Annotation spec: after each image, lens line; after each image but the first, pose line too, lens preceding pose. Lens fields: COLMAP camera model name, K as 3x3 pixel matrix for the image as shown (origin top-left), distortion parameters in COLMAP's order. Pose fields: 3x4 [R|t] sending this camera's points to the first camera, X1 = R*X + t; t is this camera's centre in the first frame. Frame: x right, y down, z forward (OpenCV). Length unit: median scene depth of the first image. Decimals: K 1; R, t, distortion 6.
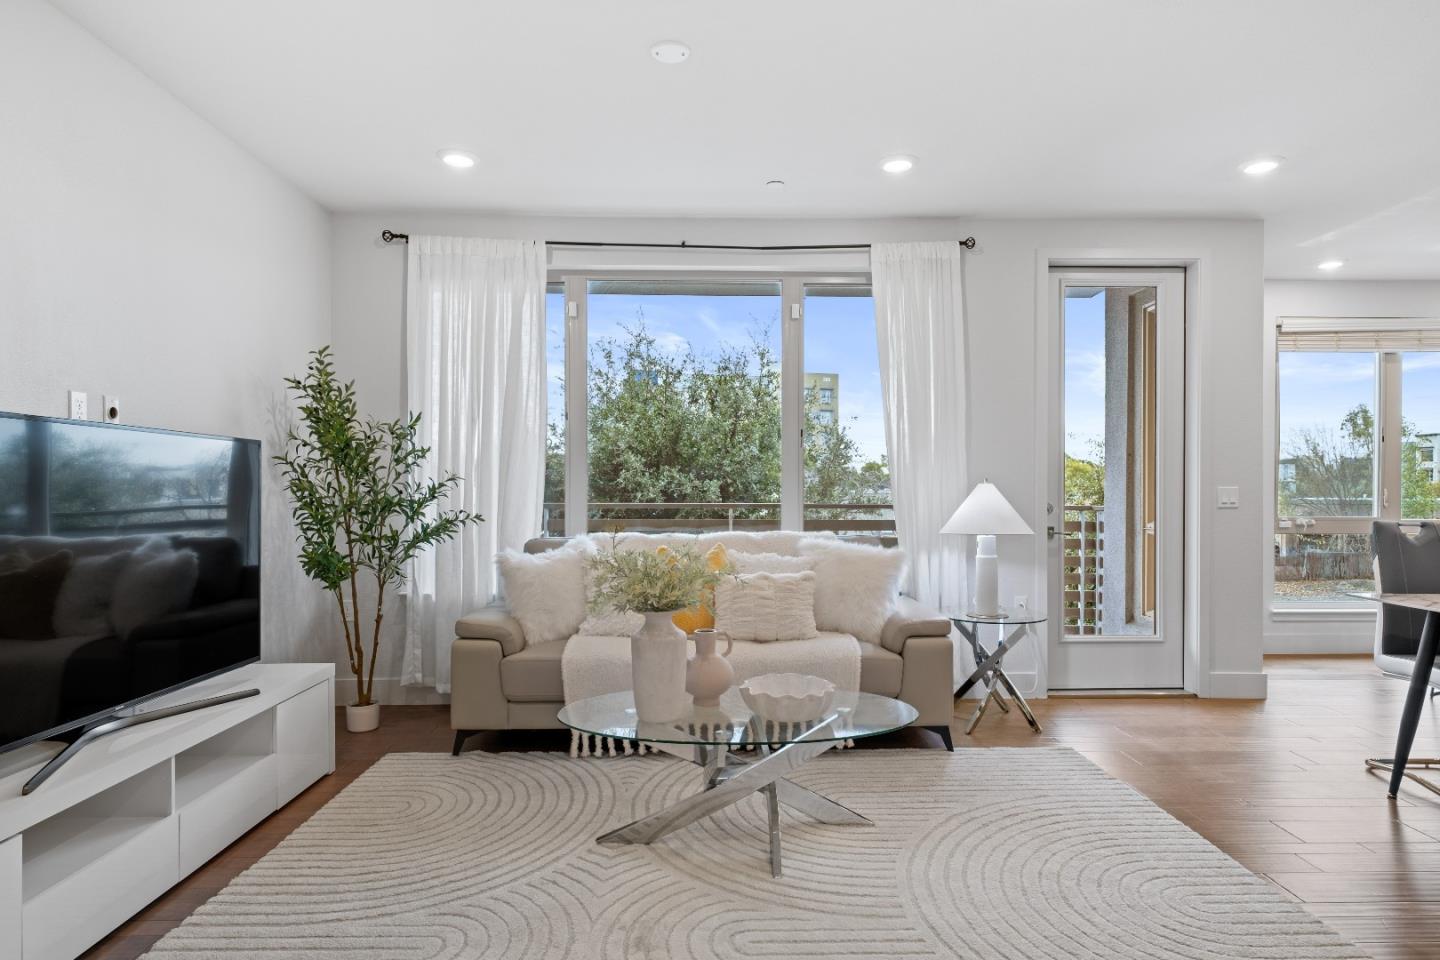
lens RADIAL K [[811.3, 0, 714.2], [0, 811.3, 495.6], [0, 0, 1]] dist [0.000891, -0.000221]
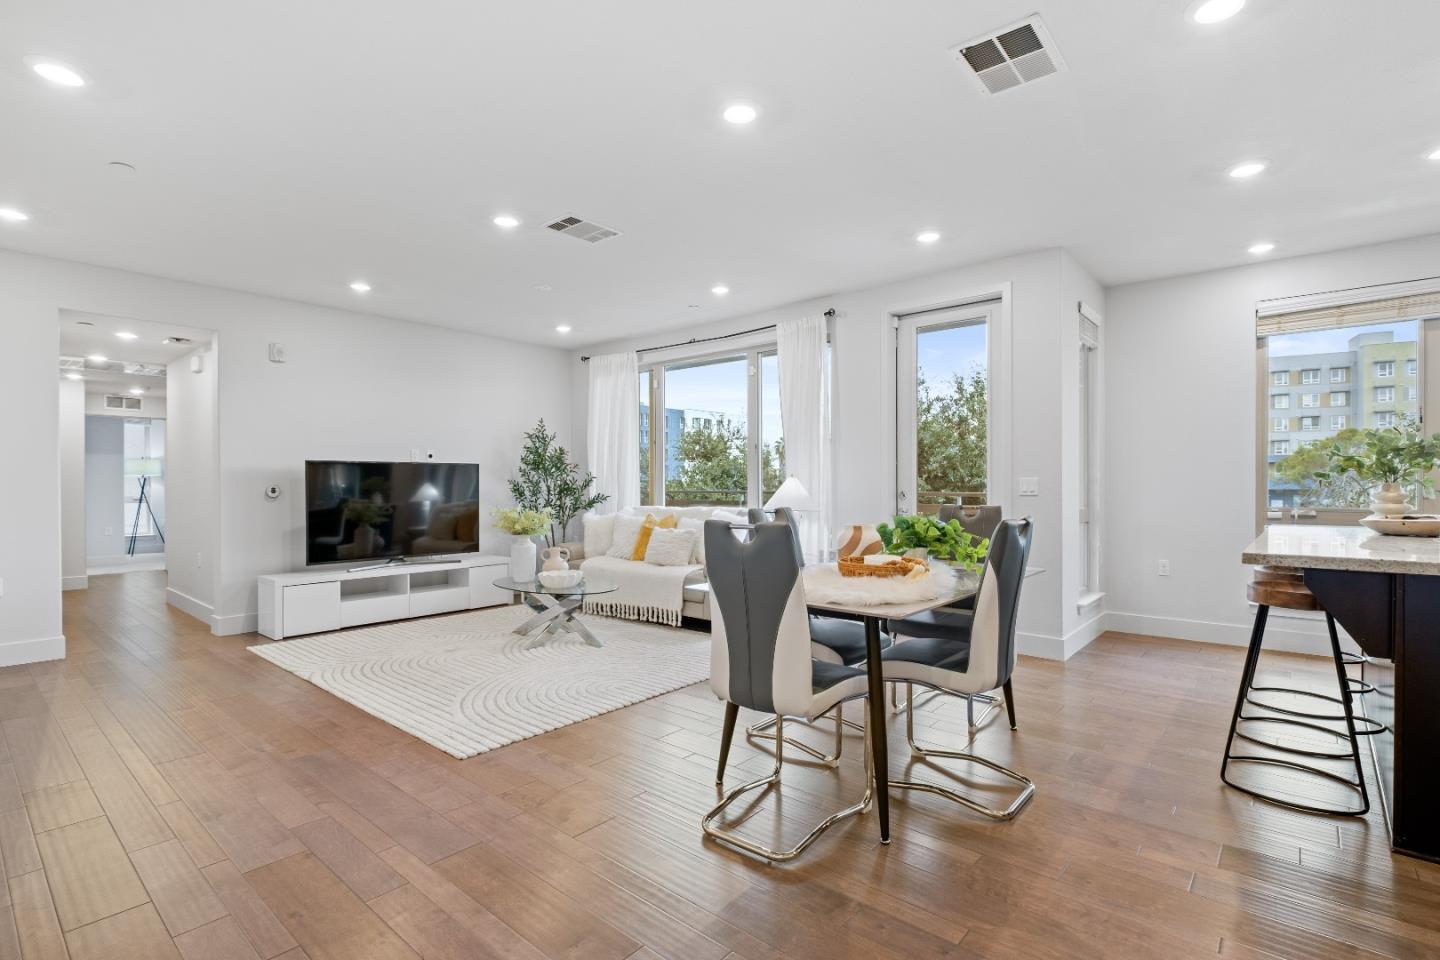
lens RADIAL K [[679.1, 0, 730.1], [0, 679.1, 486.0], [0, 0, 1]] dist [-0.002043, -0.003451]
pose [[0.749451, -0.001582, -0.662058, 0.982975], [0.000851, 0.999999, -0.001426, 0.002314], [0.662059, 0.000505, 0.749452, -0.037111]]
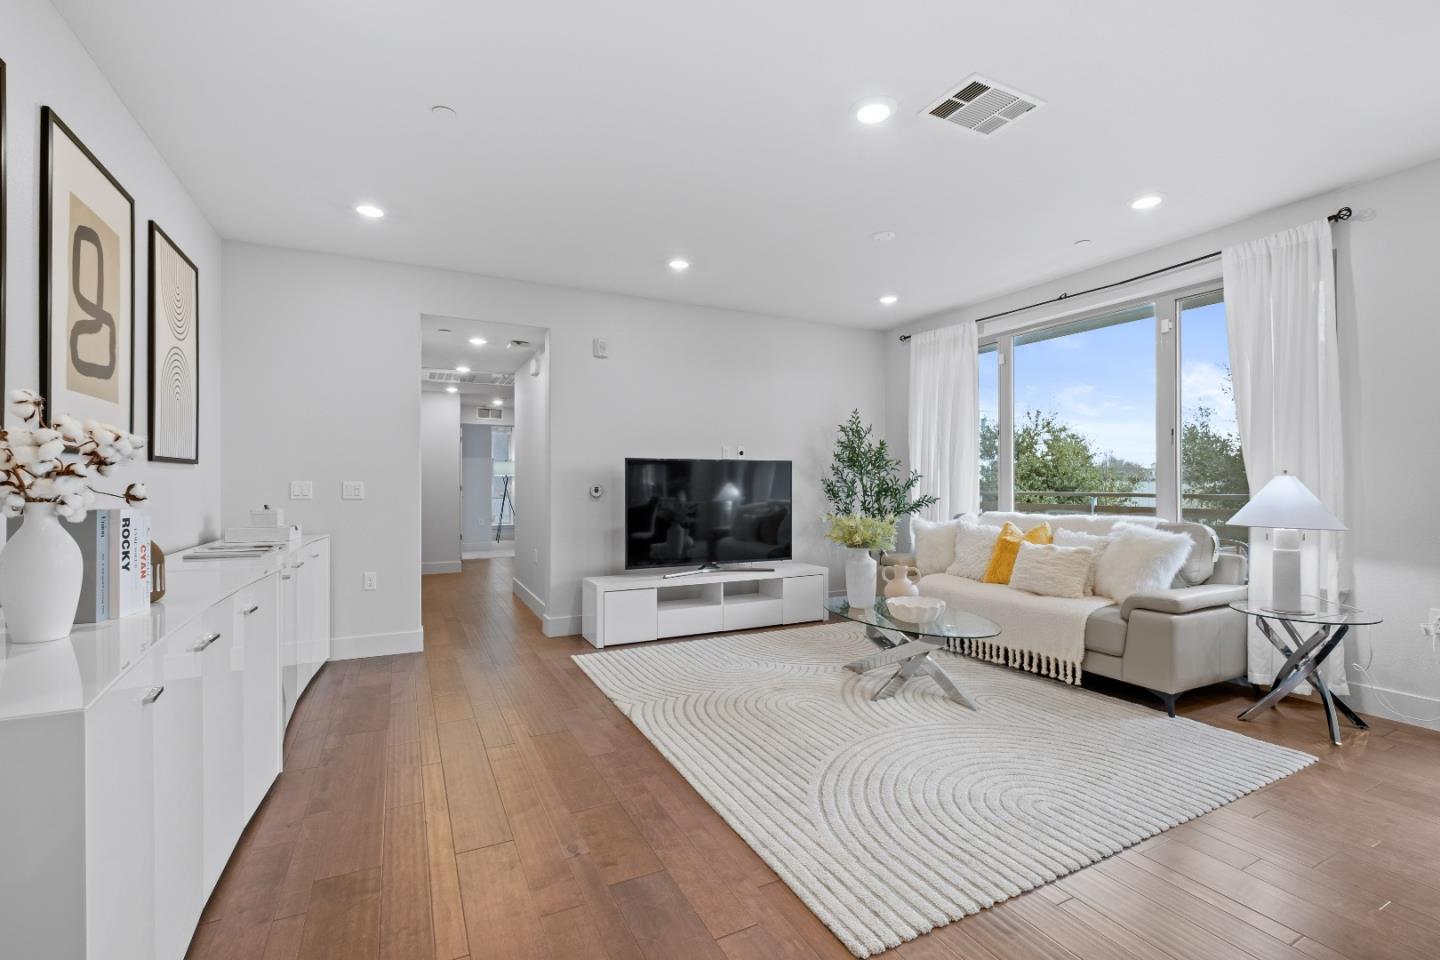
lens RADIAL K [[633.5, 0, 722.8], [0, 633.5, 480.8], [0, 0, 1]] dist [-0.000570, -0.000729]
pose [[0.431753, -0.005377, -0.901976, 0.650754], [-0.003361, 0.999966, -0.007570, -0.000181], [0.901986, 0.006300, 0.431720, 0.055113]]
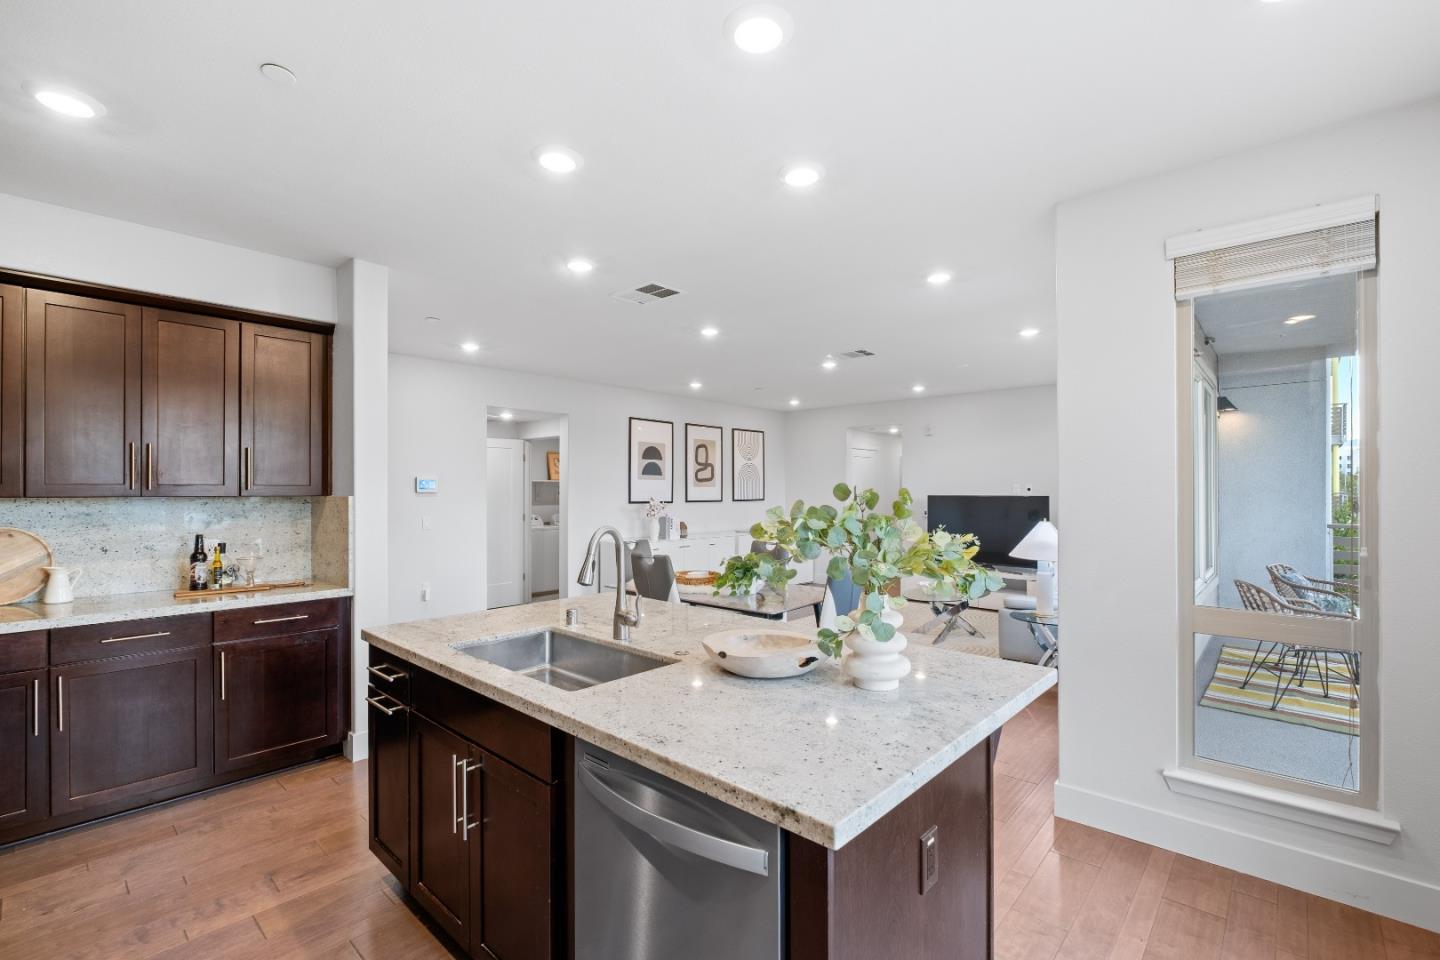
lens RADIAL K [[633.5, 0, 713.1], [0, 633.5, 490.4], [0, 0, 1]] dist [-0.000570, -0.000729]
pose [[-0.692227, -0.000879, -0.721679, 1.374377], [-0.002379, 0.999997, 0.001064, -0.061551], [0.721676, 0.002454, -0.692227, 1.202759]]
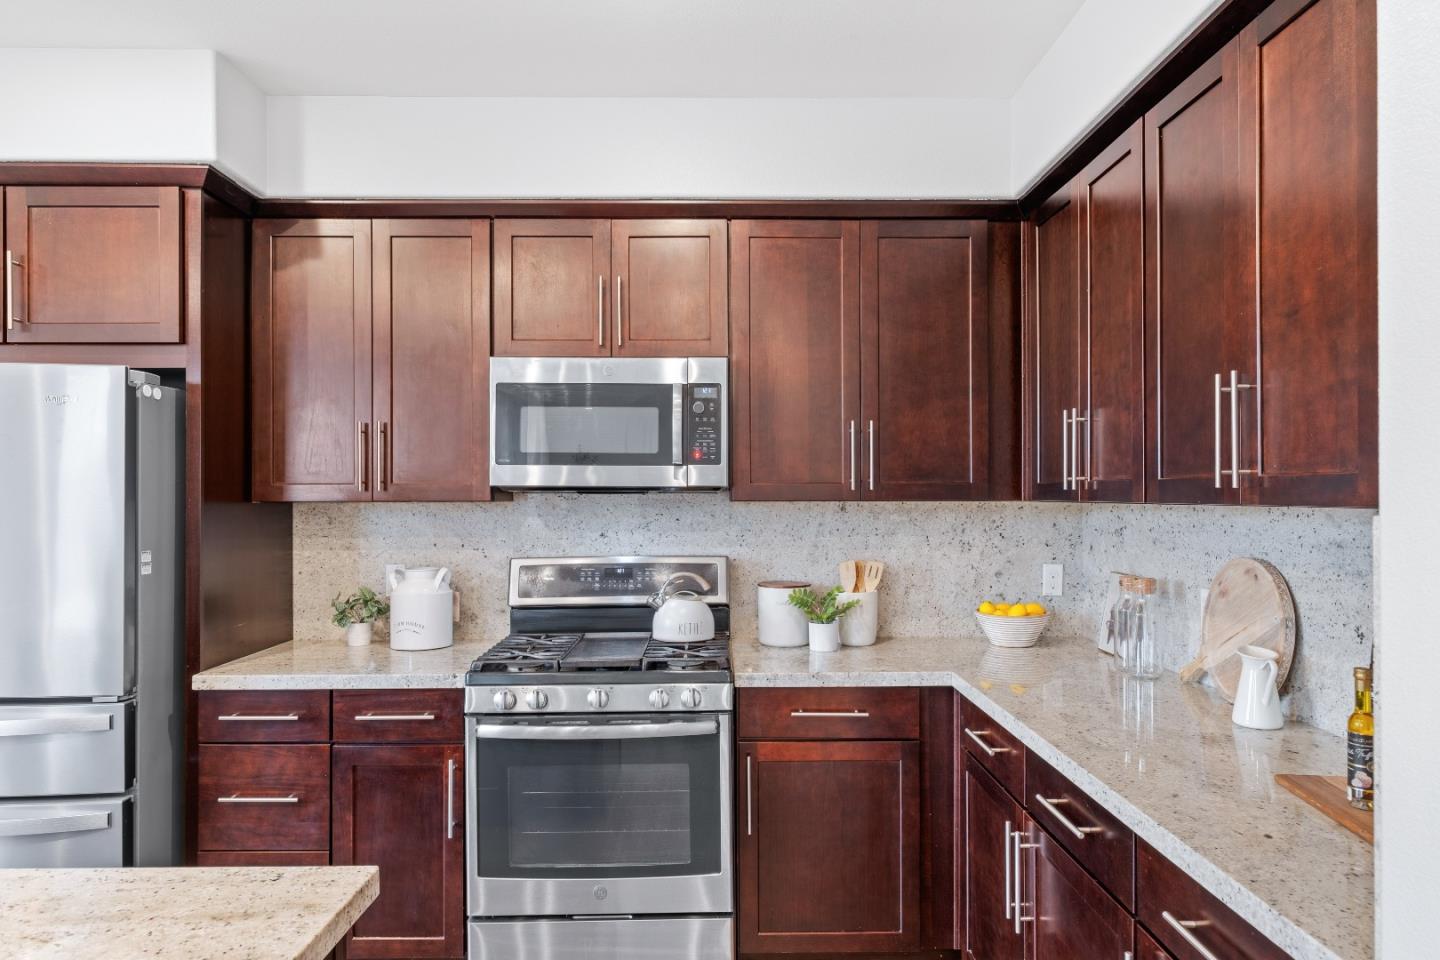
lens RADIAL K [[924.9, 0, 725.2], [0, 924.9, 494.8], [0, 0, 1]] dist [0.004493, 0.005626]
pose [[0.012727, -0.002417, 0.999916, 0.909346], [0.006970, 0.999973, 0.002329, -0.059968], [-0.999895, 0.006940, 0.012744, 0.515562]]
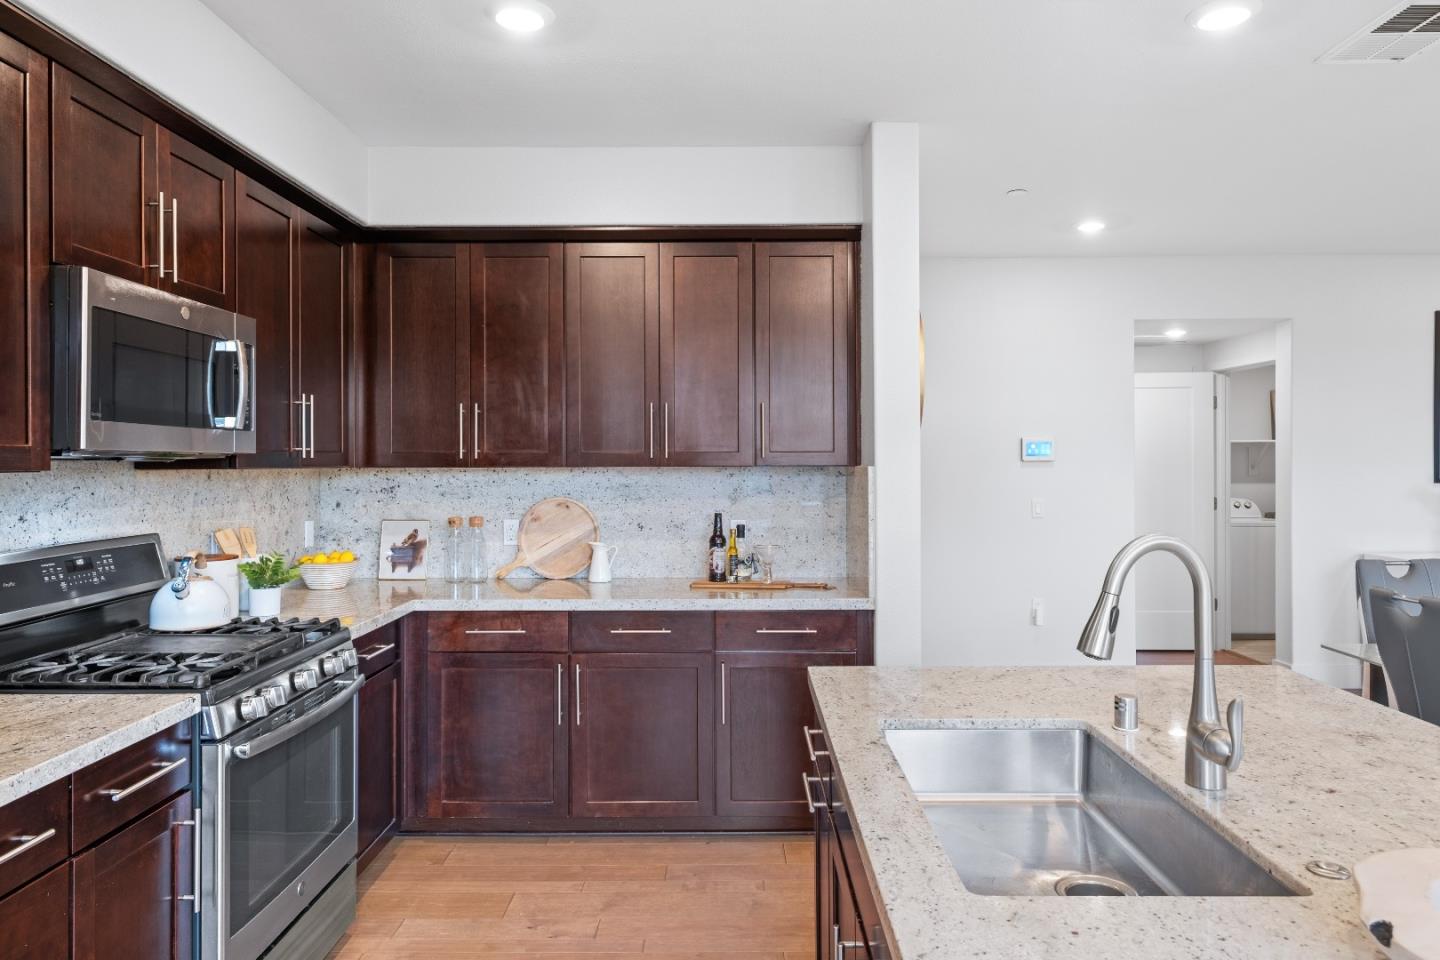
lens RADIAL K [[924.9, 0, 738.0], [0, 924.9, 462.8], [0, 0, 1]] dist [0.004493, 0.005626]
pose [[-0.999834, 0.002241, 0.018066, 1.223128], [0.002348, 0.999980, 0.005923, -0.060880], [-0.018053, 0.005965, -0.999819, 1.135917]]
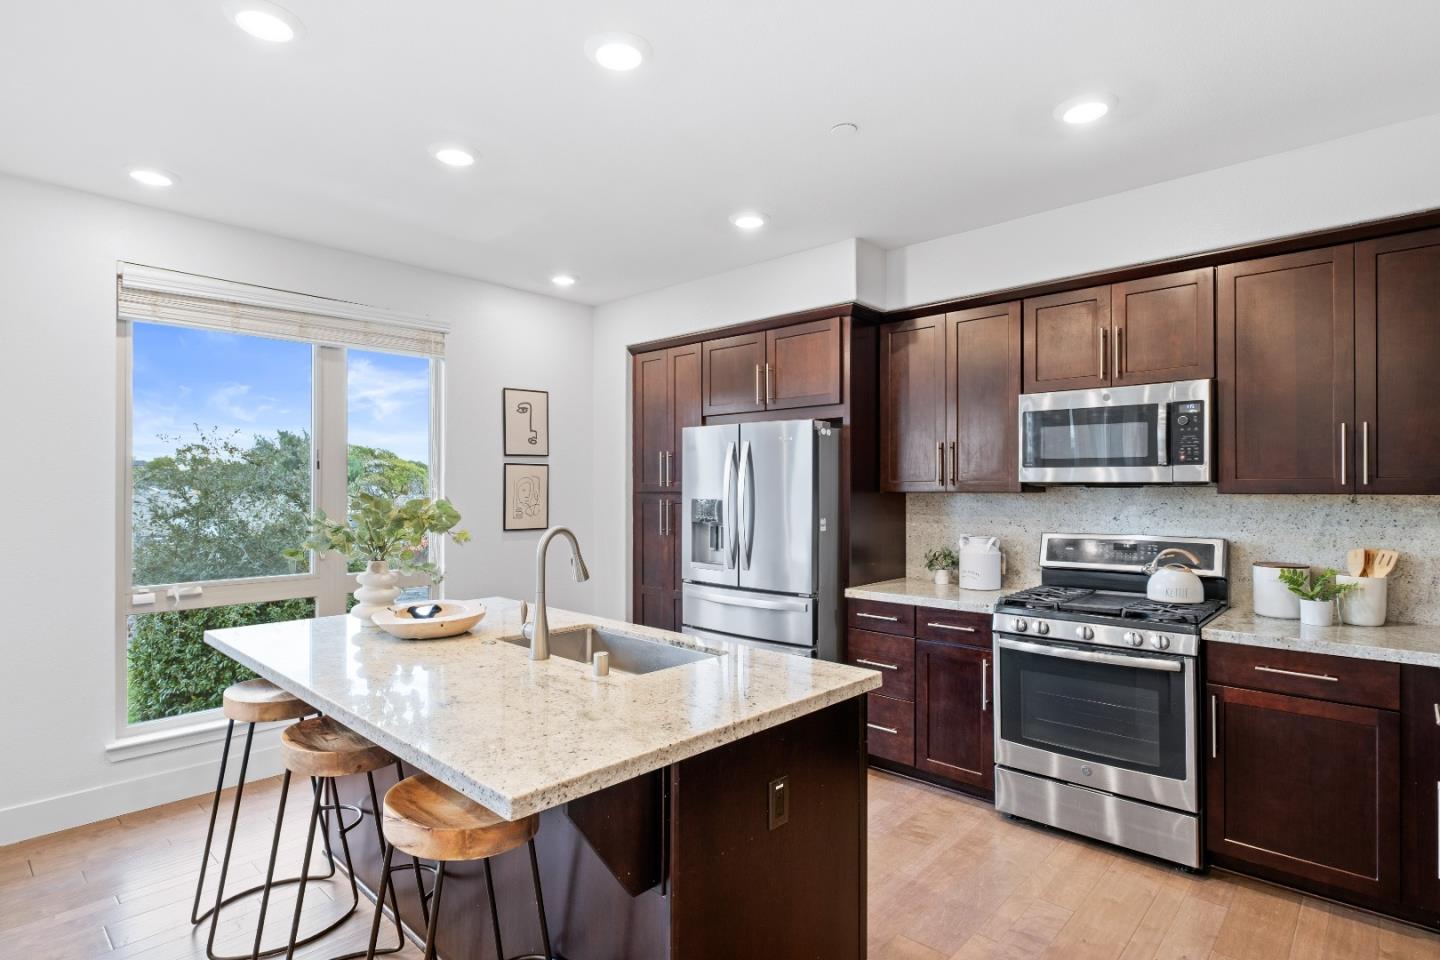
lens RADIAL K [[739.6, 0, 720.2], [0, 739.6, 487.9], [0, 0, 1]] dist [0.002693, -0.000168]
pose [[0.700248, -0.002068, 0.713896, 0.794263], [0.005233, 0.999984, -0.002236, -0.059757], [-0.713880, 0.005301, 0.700248, 0.374219]]
